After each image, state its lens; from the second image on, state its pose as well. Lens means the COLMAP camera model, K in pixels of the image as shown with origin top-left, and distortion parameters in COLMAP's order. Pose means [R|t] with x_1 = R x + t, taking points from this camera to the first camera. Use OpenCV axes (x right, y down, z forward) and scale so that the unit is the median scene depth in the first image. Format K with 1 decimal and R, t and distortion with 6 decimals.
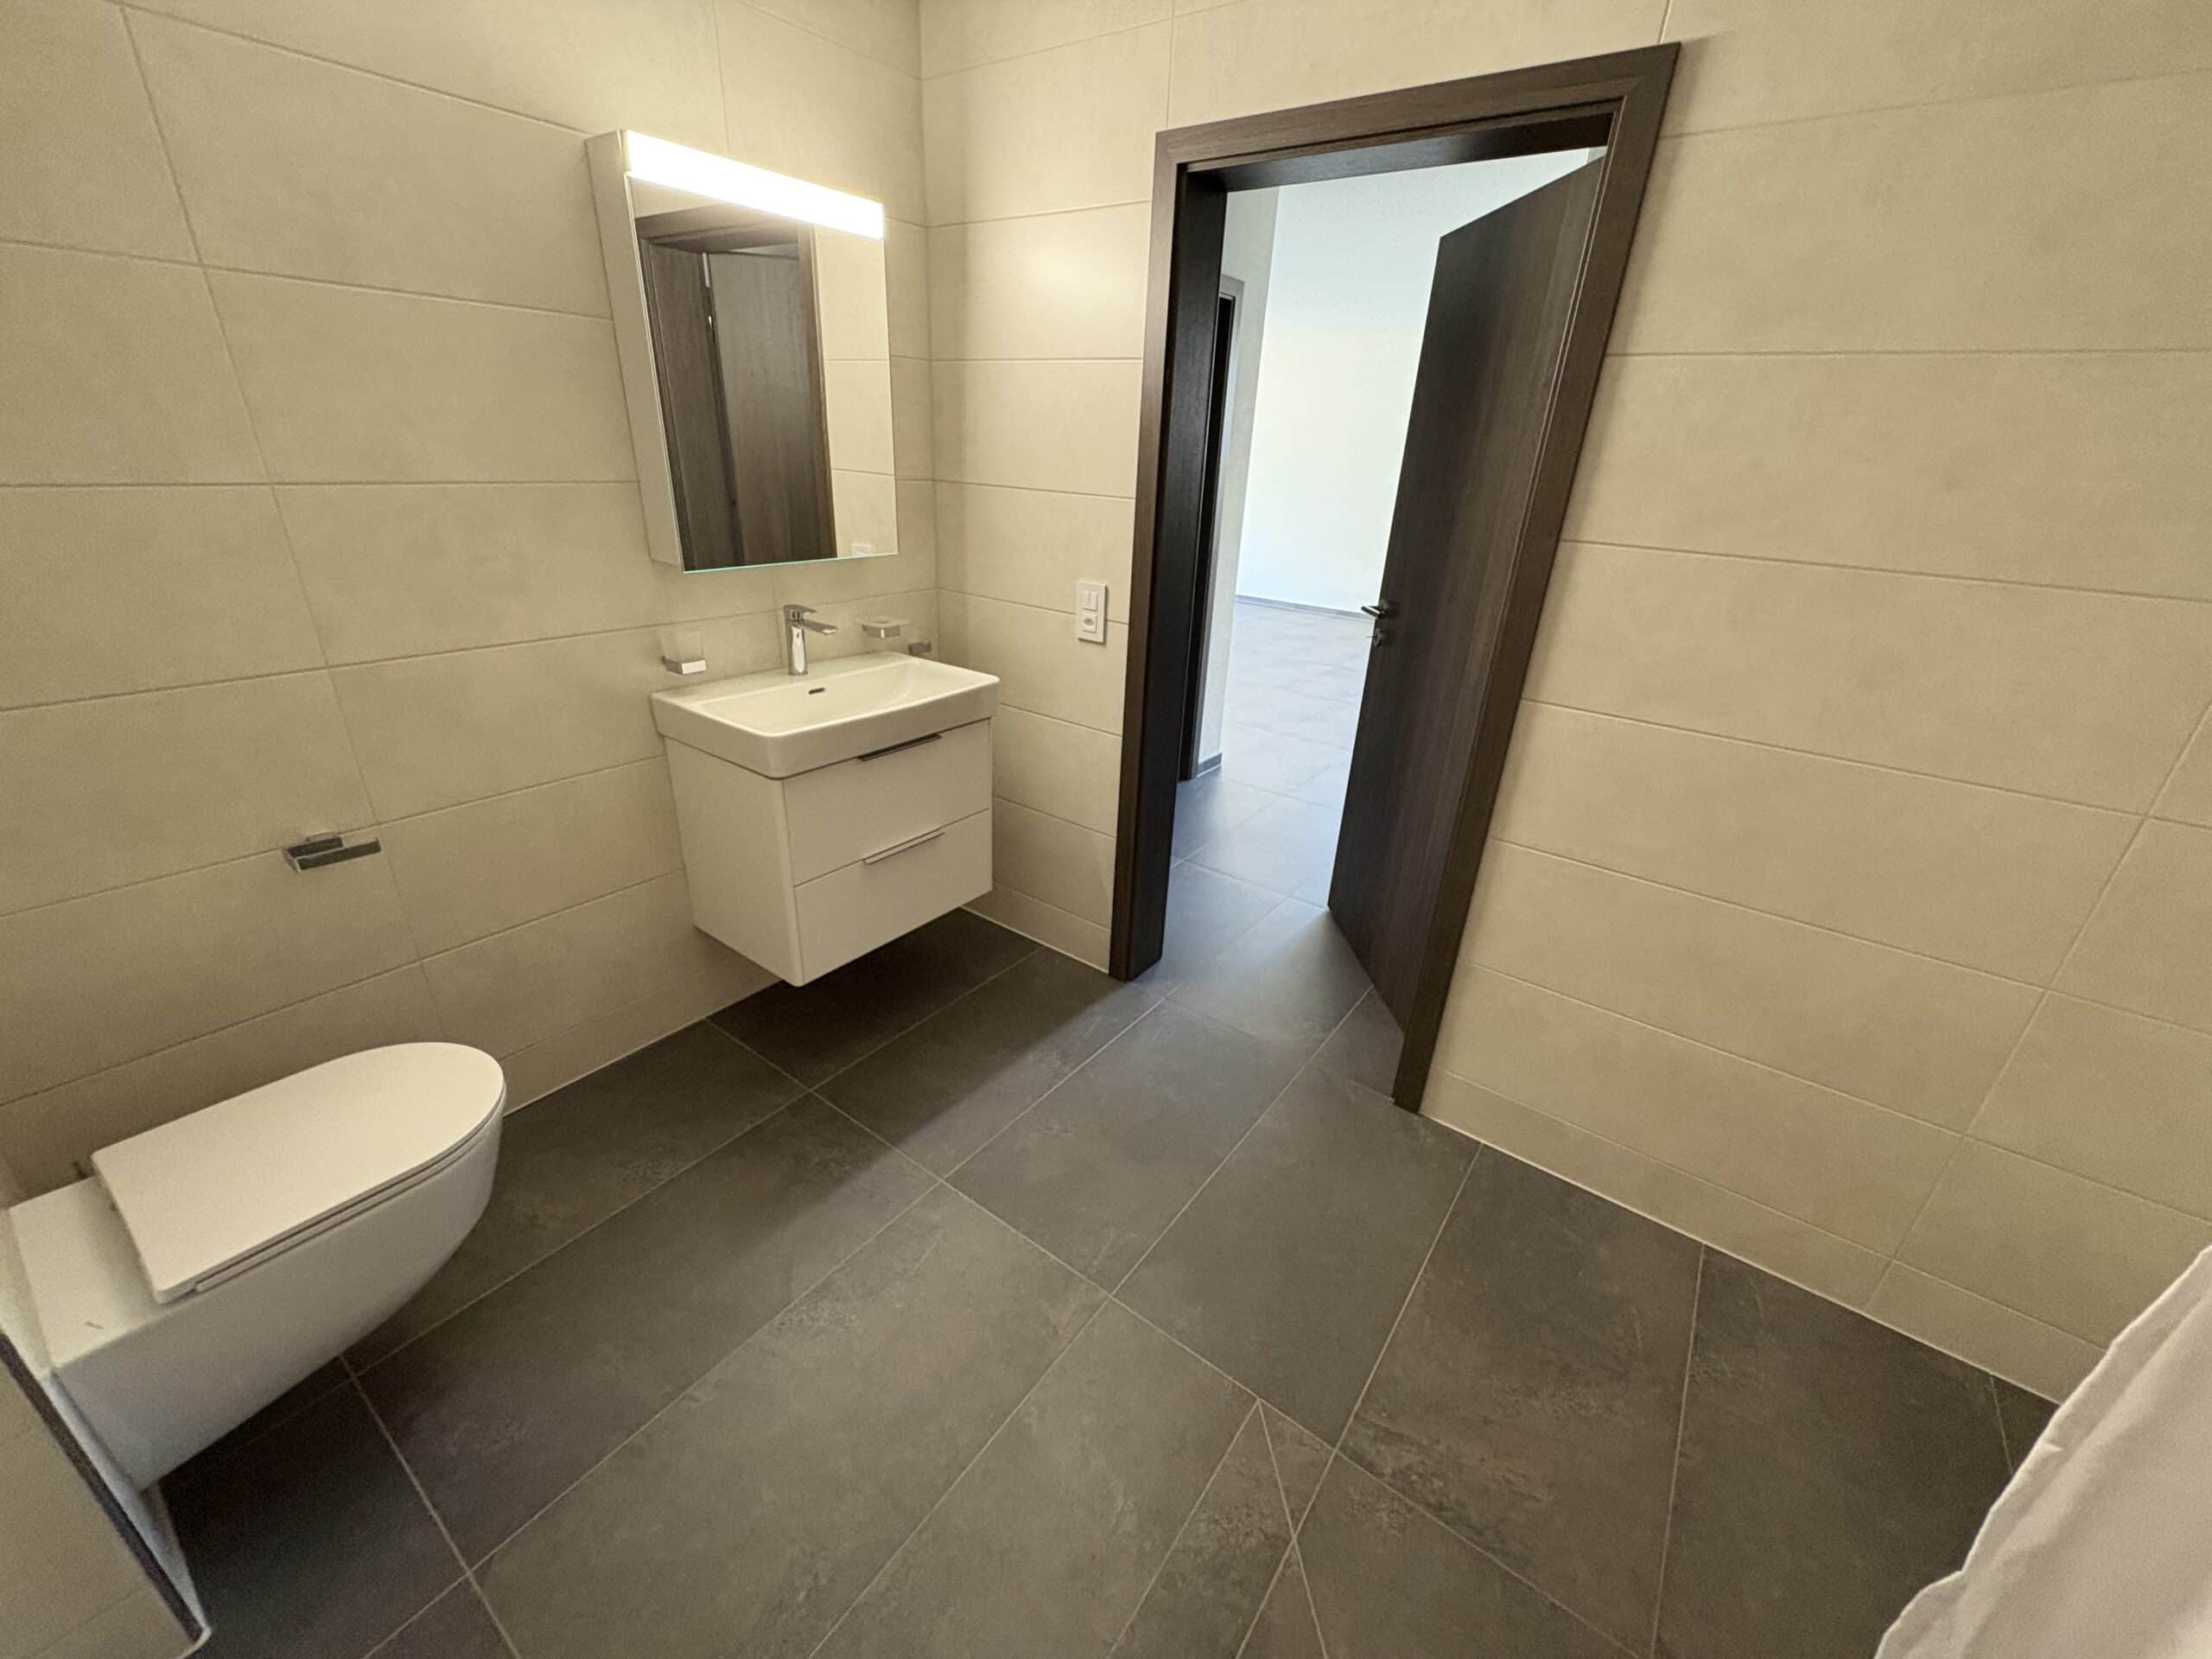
lens RADIAL K [[882.1, 0, 1104.4], [0, 882.1, 827.9], [0, 0, 1]] dist [-0.000366, 0.000103]
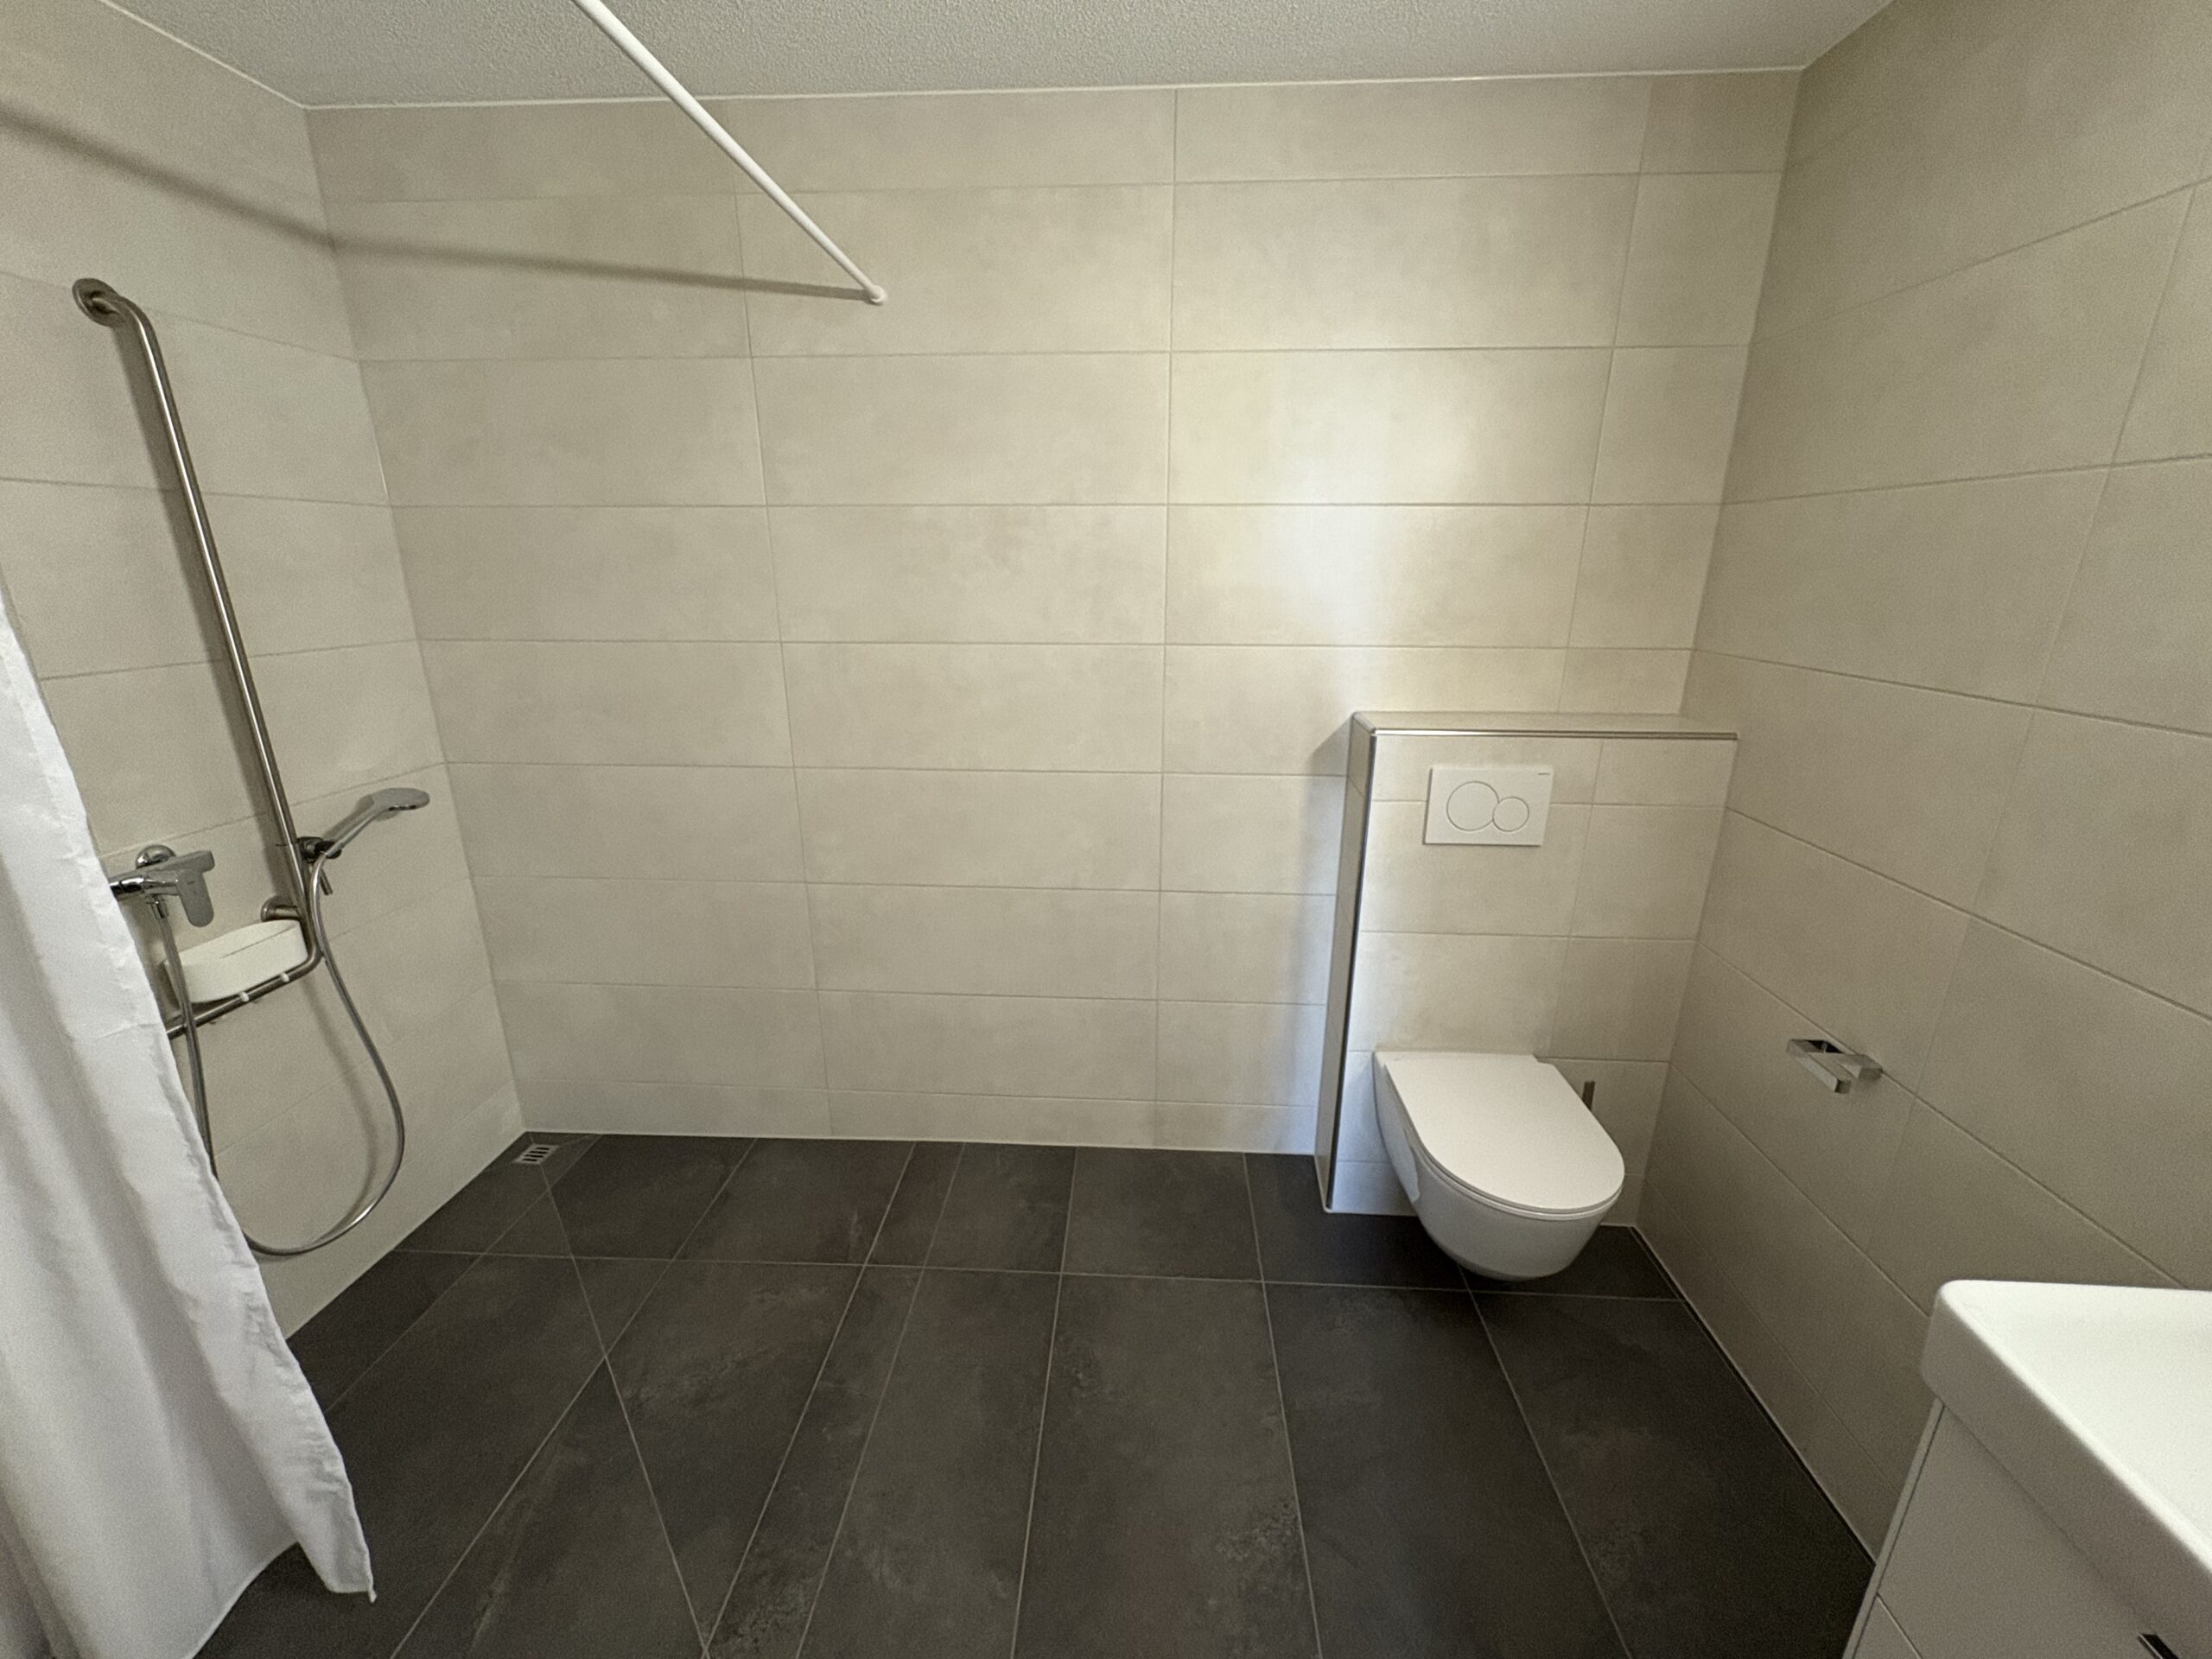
lens RADIAL K [[882.1, 0, 1104.7], [0, 882.1, 829.3], [0, 0, 1]] dist [-0.000366, 0.000103]
pose [[-0.835063, 0.116503, -0.537678, 0.258312], [-0.258052, 0.780195, 0.569829, -0.574140], [0.485880, 0.614592, -0.621448, 1.230430]]
